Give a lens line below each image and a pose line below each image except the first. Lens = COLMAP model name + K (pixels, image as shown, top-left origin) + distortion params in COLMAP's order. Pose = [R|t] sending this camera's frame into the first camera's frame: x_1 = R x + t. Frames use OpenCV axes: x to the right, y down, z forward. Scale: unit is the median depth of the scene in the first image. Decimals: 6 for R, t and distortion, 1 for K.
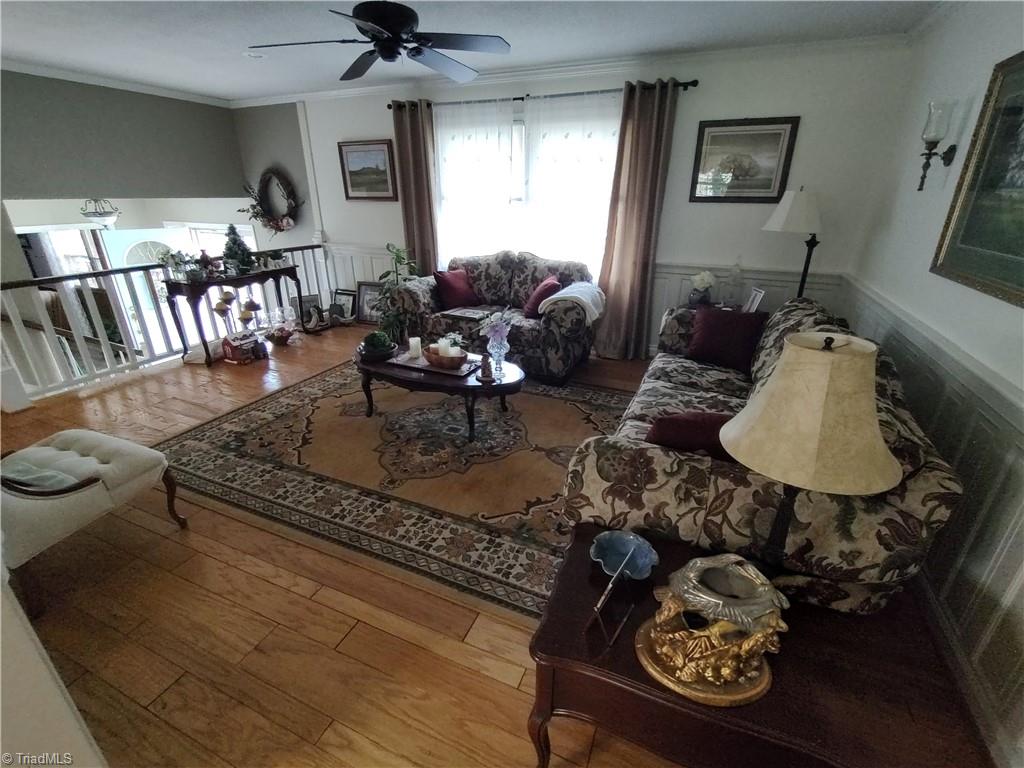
lens RADIAL K [[463.5, 0, 513.6], [0, 463.5, 385.7], [0, 0, 1]] dist [-0.004487, 0.000144]
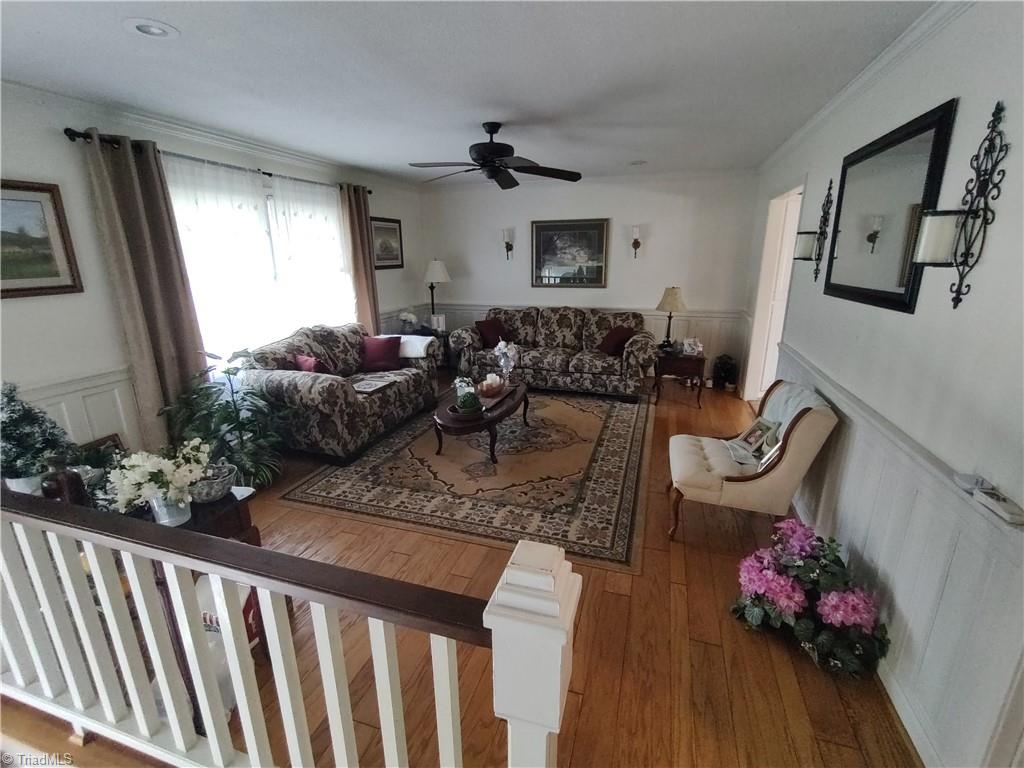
lens RADIAL K [[463.5, 0, 513.6], [0, 463.5, 385.7], [0, 0, 1]] dist [-0.004487, 0.000144]
pose [[-0.100679, -0.274394, 0.956332, -1.111998], [0.397069, 0.870266, 0.291501, -0.333941], [-0.912250, 0.409078, 0.021336, 0.730671]]
